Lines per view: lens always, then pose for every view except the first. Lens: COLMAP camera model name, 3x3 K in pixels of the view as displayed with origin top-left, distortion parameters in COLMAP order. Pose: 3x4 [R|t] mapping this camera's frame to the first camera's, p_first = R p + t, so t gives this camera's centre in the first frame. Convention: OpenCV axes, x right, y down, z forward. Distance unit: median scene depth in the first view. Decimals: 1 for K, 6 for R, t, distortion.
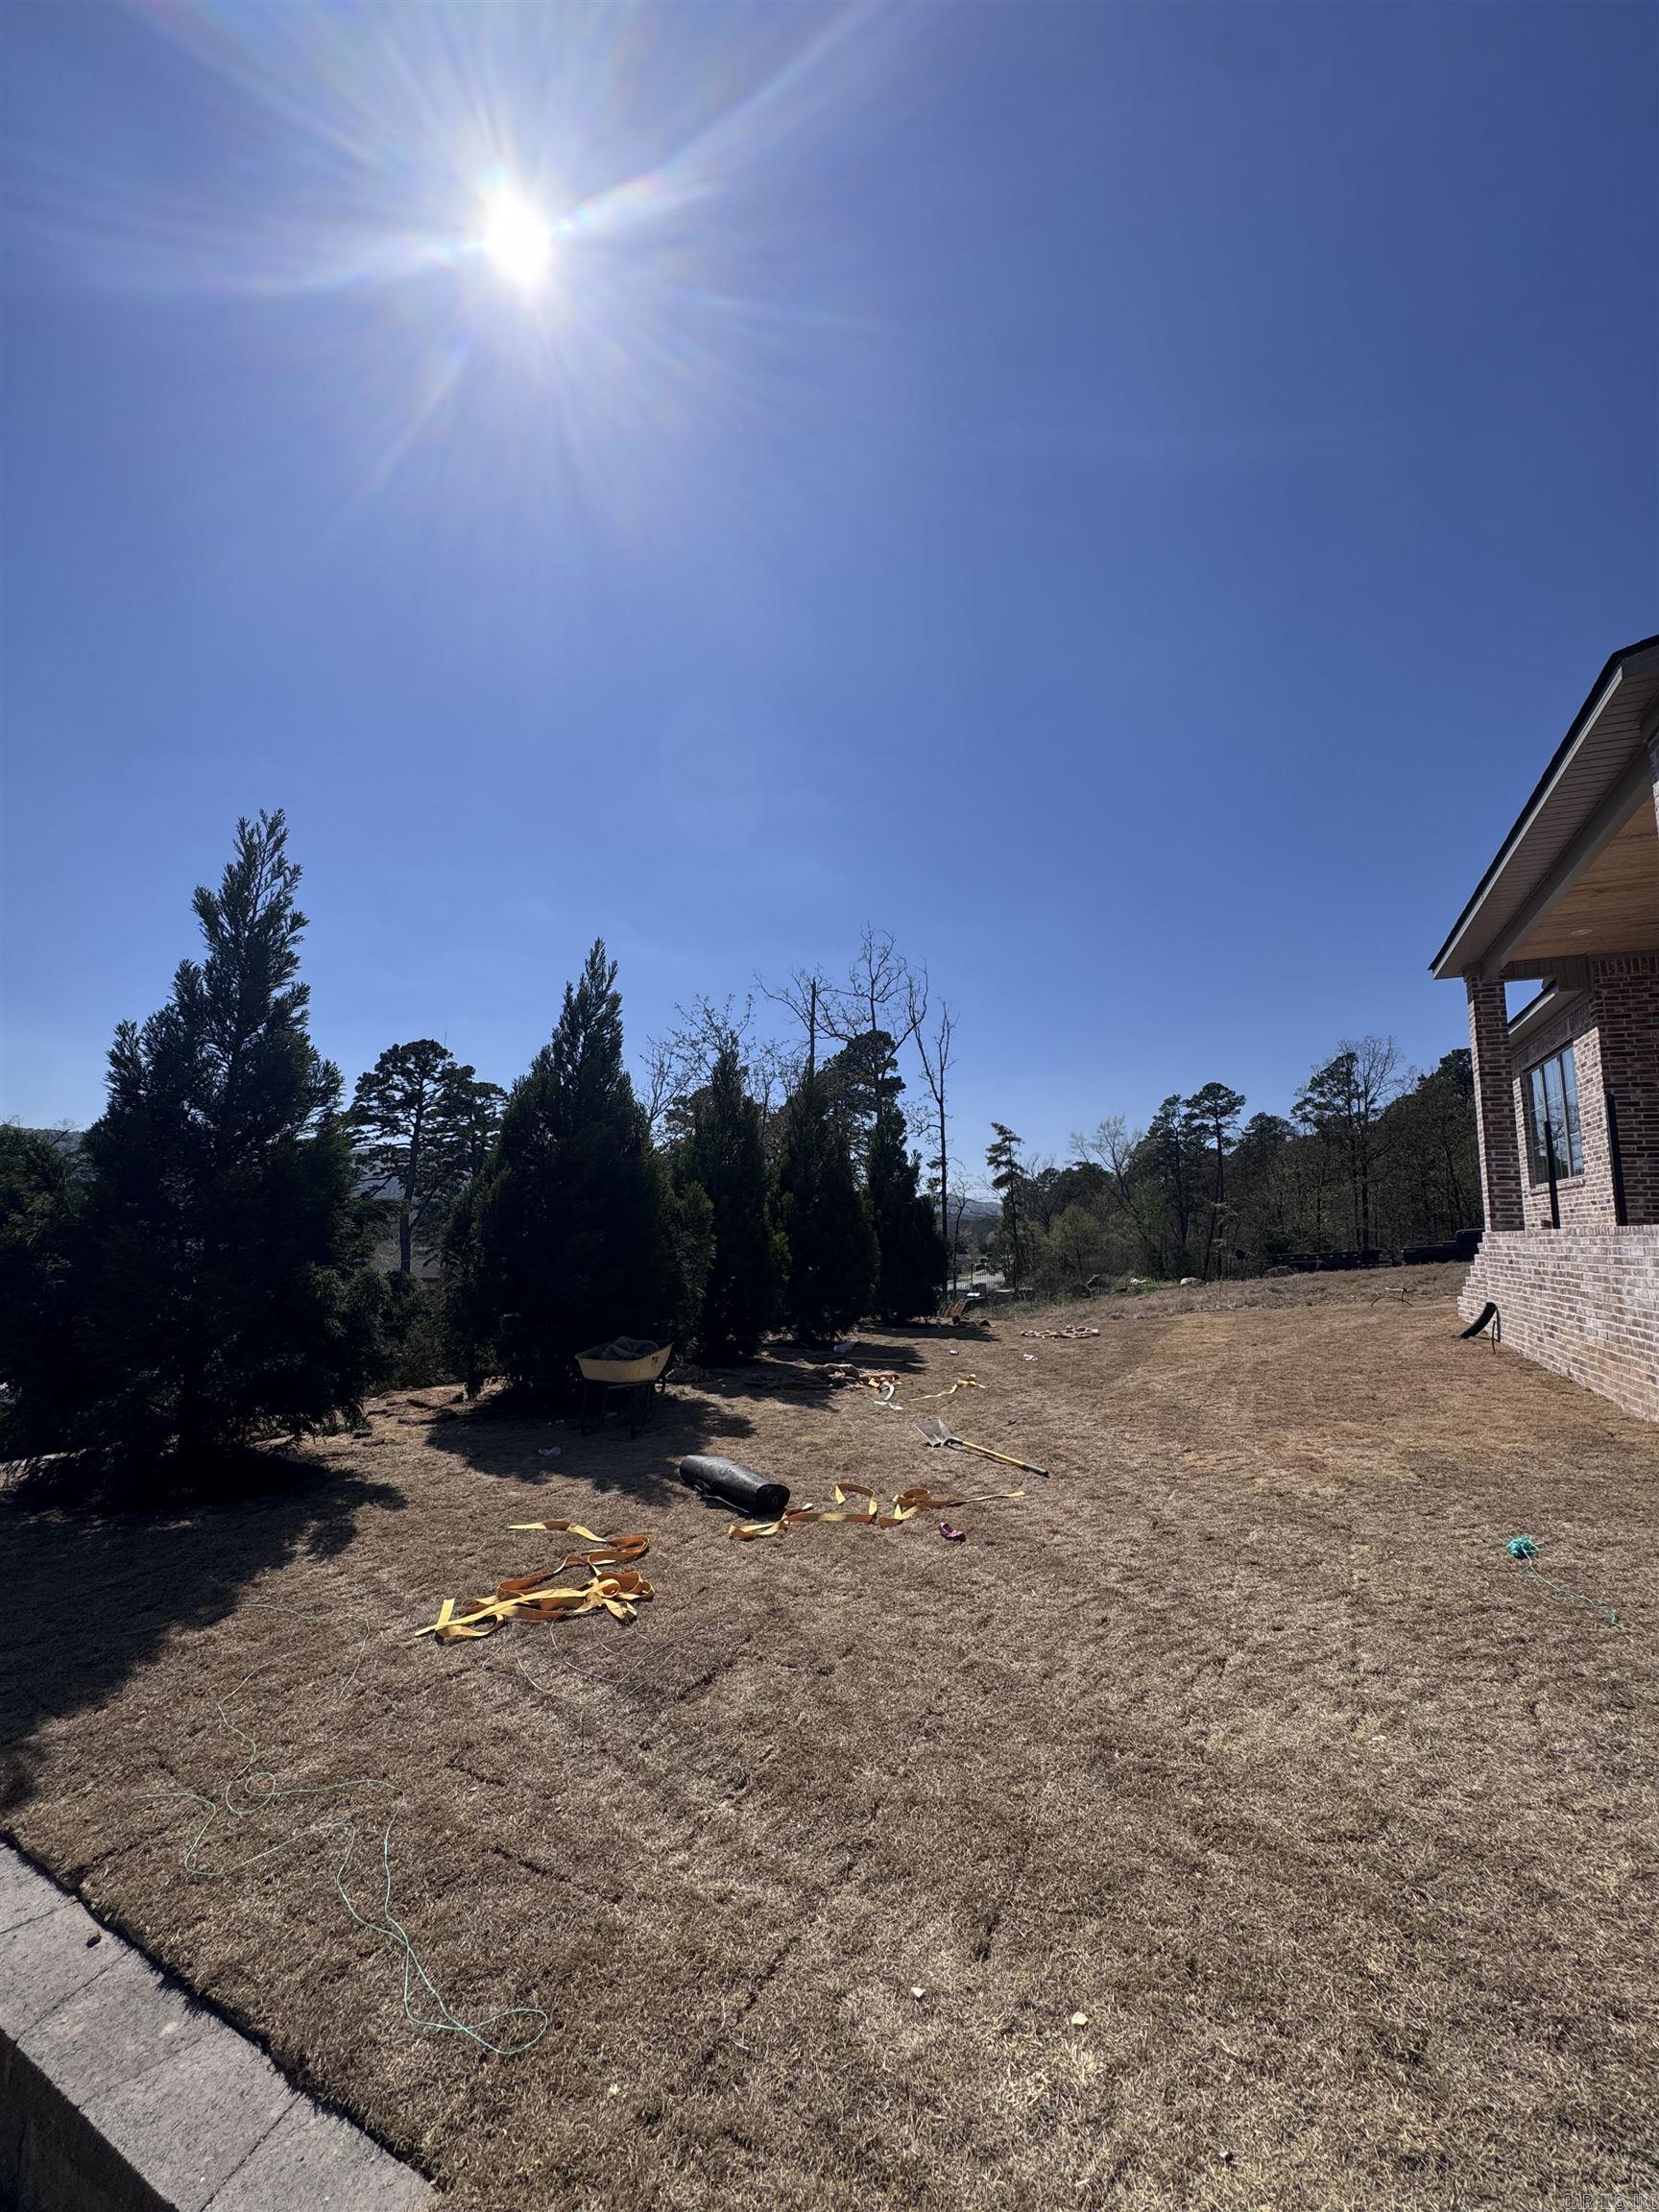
lens RADIAL K [[881.0, 0, 833.0], [0, 881.0, 1105.1], [0, 0, 1]] dist [-0.003304, 0.000694]
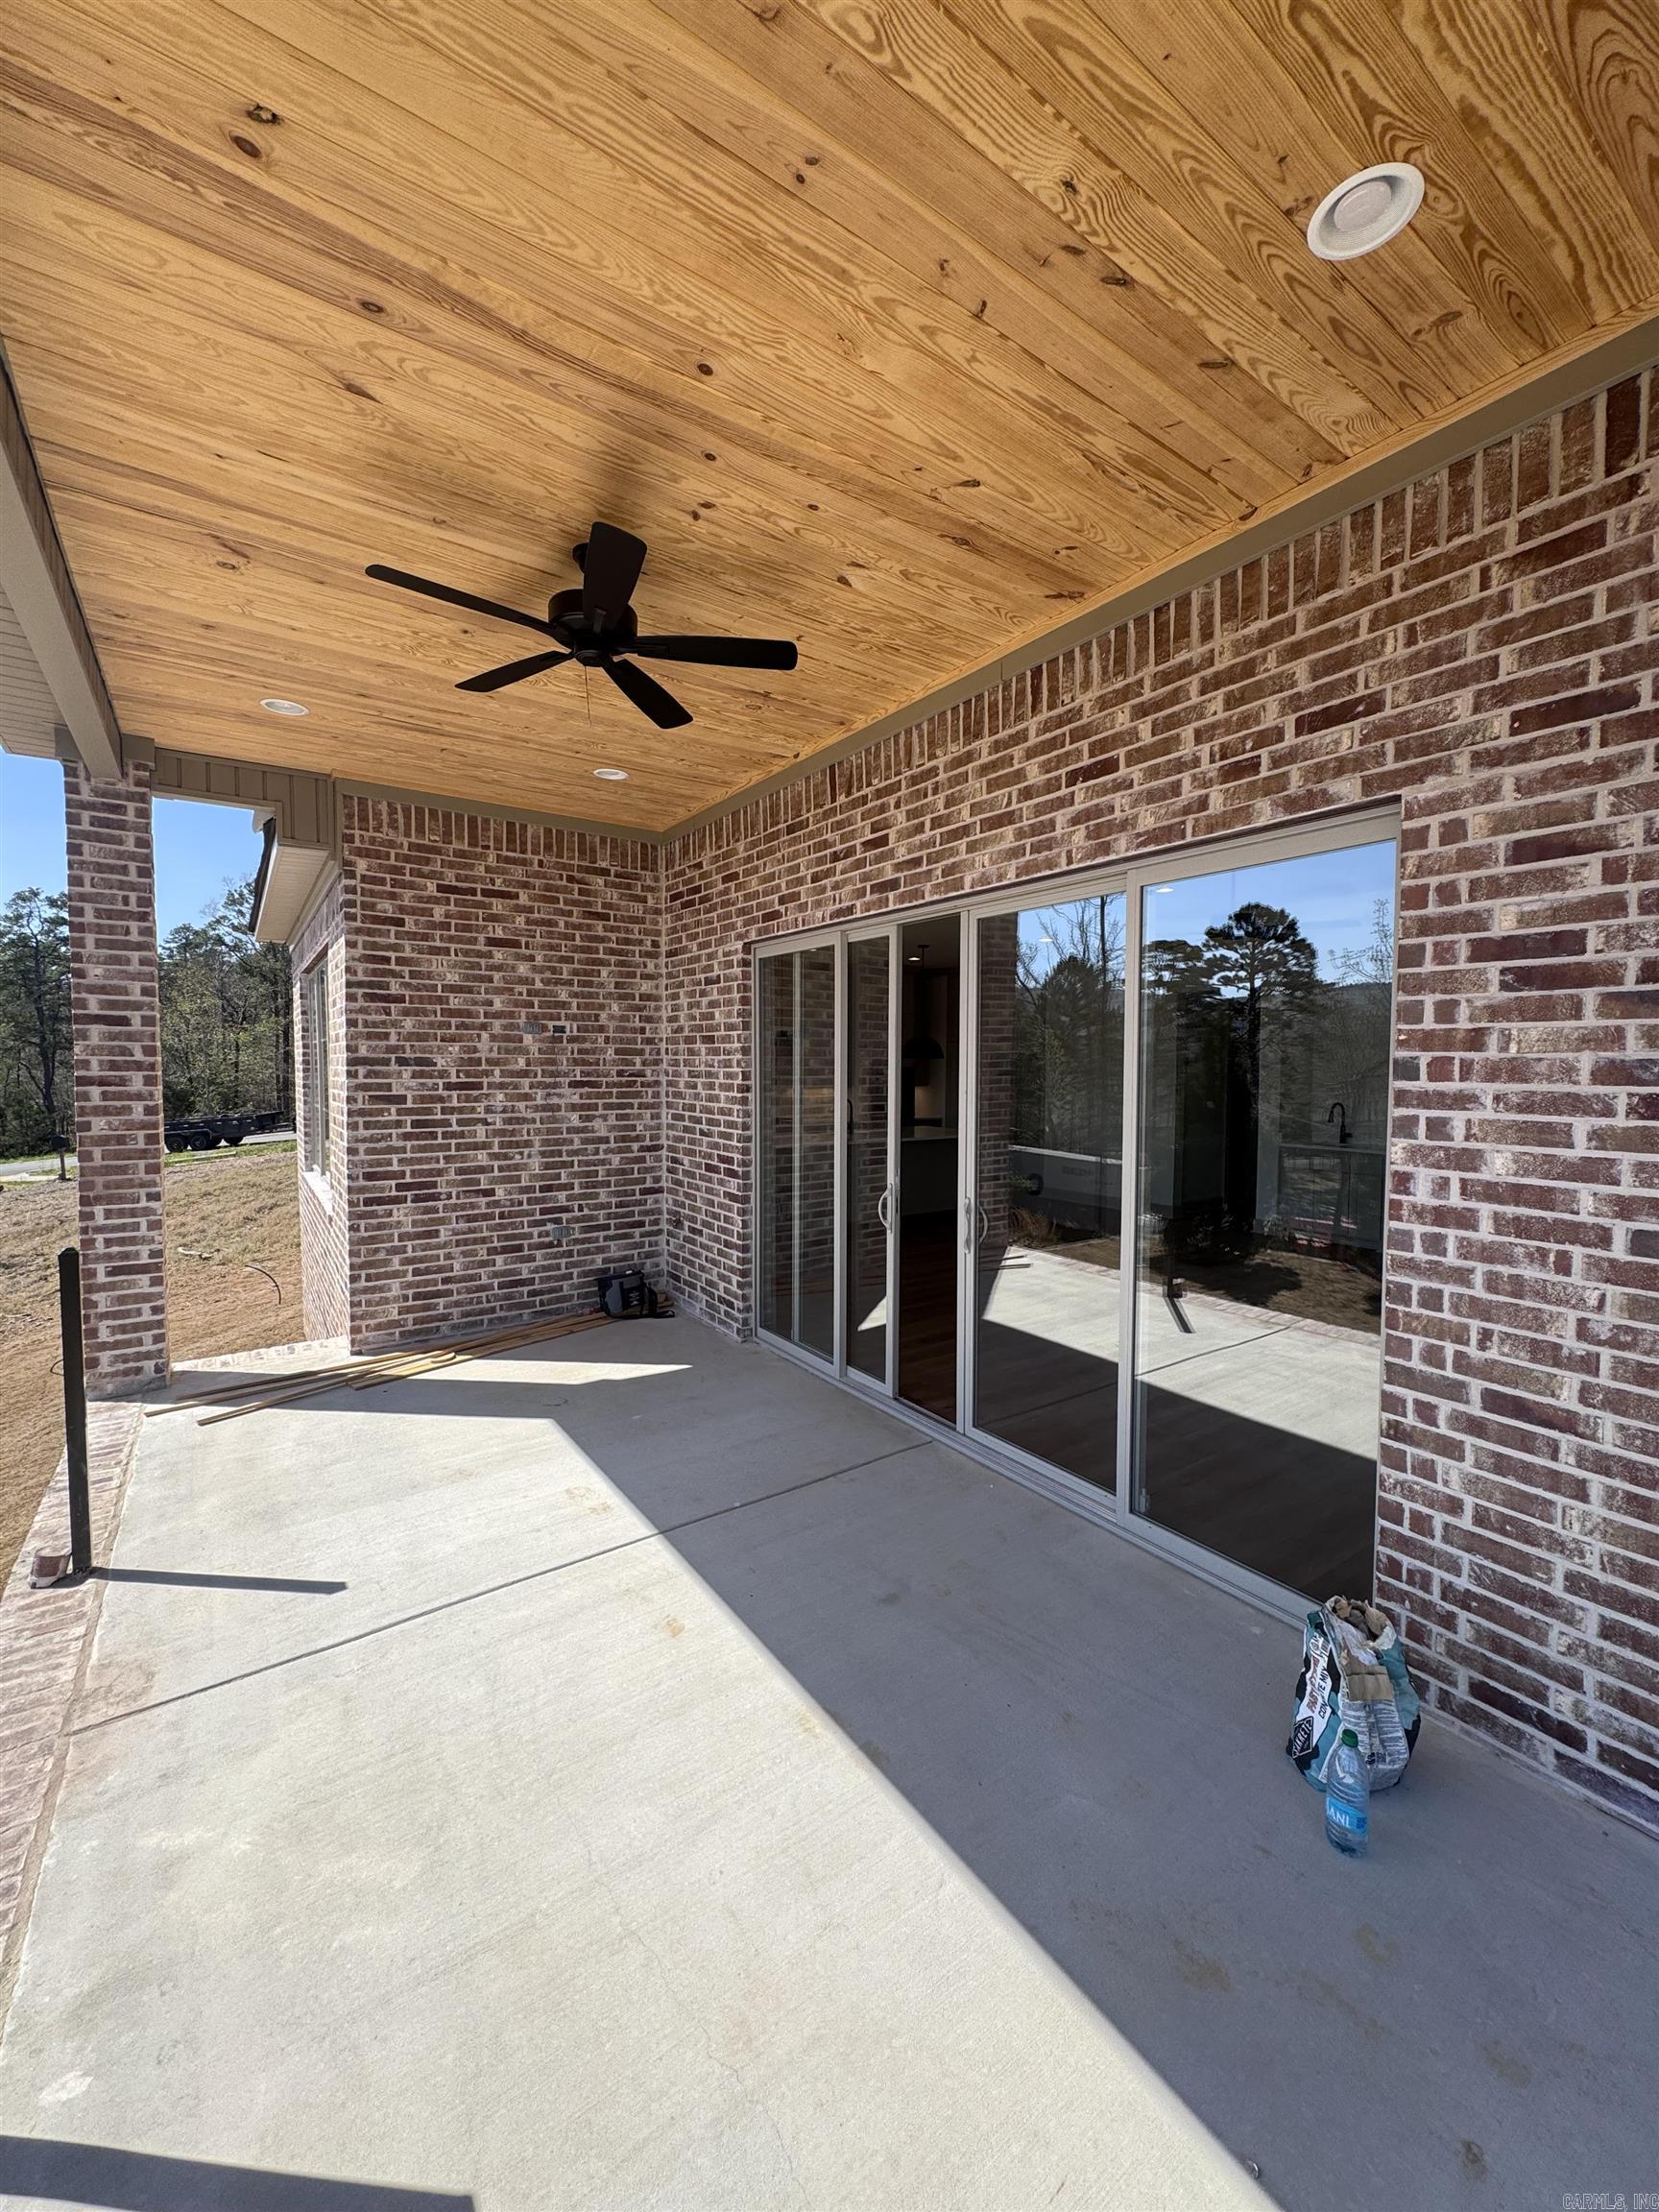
lens RADIAL K [[881.0, 0, 833.0], [0, 881.0, 1105.1], [0, 0, 1]] dist [-0.003304, 0.000694]
pose [[0.487577, -0.064105, 0.870724, 0.573513], [-0.116293, 0.983646, 0.137539, -0.095284], [-0.865300, -0.168320, 0.472148, 0.524445]]
